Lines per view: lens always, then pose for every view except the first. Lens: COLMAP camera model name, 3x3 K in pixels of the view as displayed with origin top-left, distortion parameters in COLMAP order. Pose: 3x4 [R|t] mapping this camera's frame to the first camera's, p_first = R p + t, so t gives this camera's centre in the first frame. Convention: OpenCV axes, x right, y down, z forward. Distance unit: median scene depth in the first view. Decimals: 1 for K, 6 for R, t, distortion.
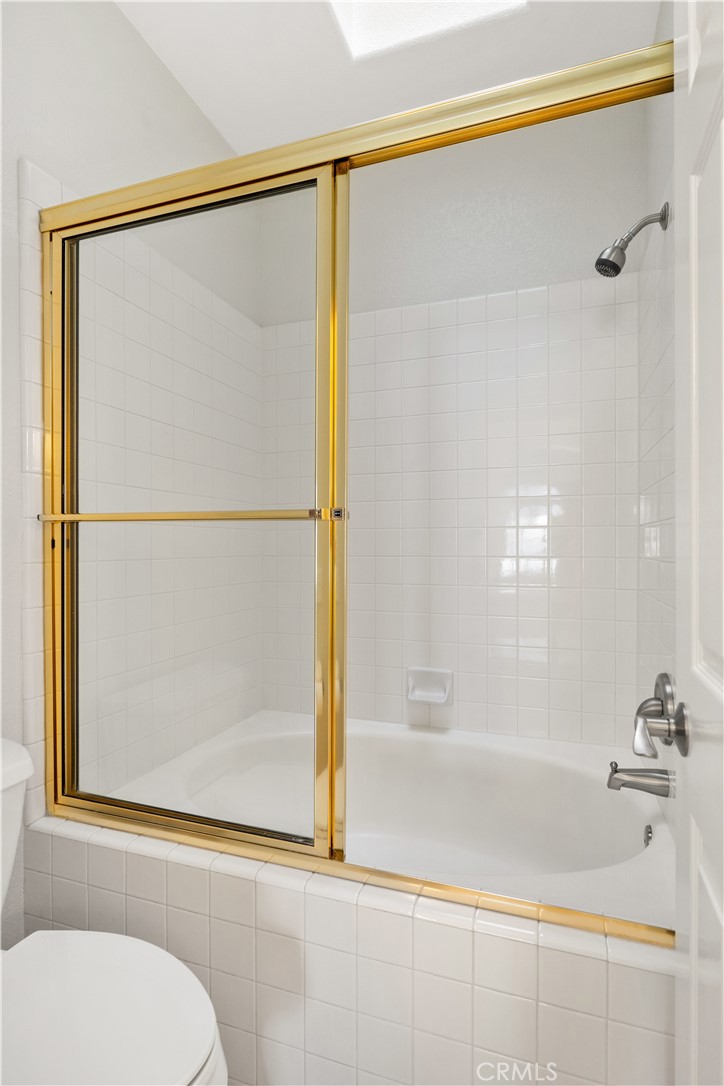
lens RADIAL K [[552.1, 0, 362.0], [0, 552.1, 543.0], [0, 0, 1]] dist [-0.000714, 0.000612]
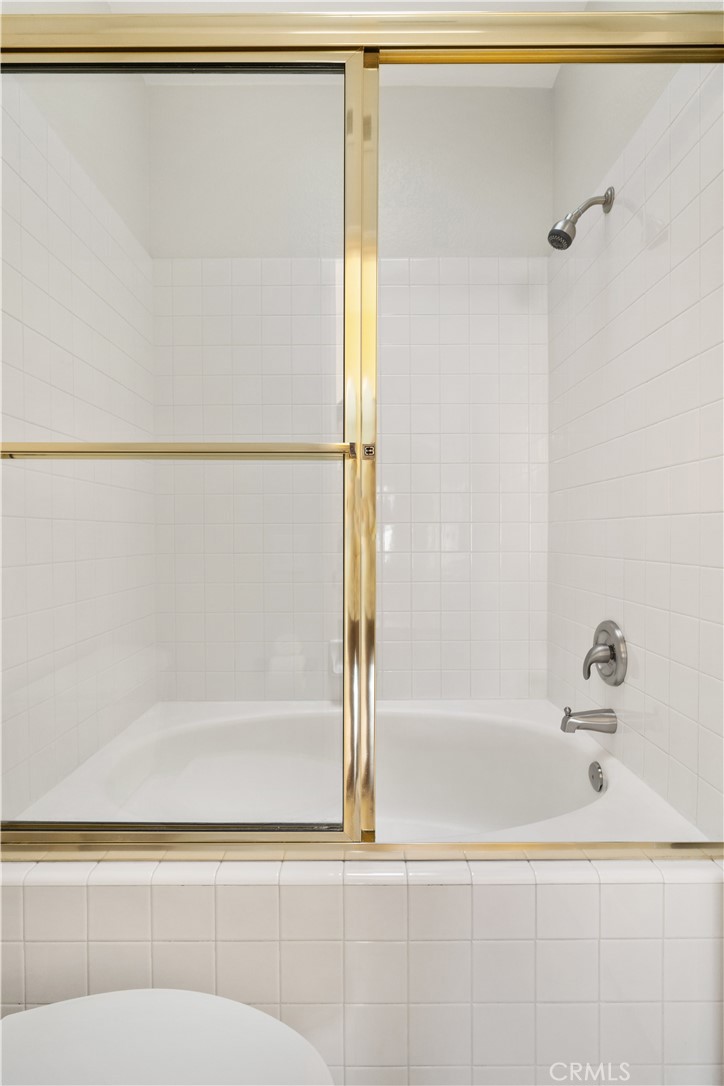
lens RADIAL K [[553.3, 0, 360.7], [0, 553.3, 535.9], [0, 0, 1]] dist [-0.005583, -0.000238]
pose [[0.944953, -0.005989, 0.327150, -0.270863], [0.003343, 0.999957, 0.008649, 0.057832], [-0.327188, -0.007080, 0.944933, 0.131540]]
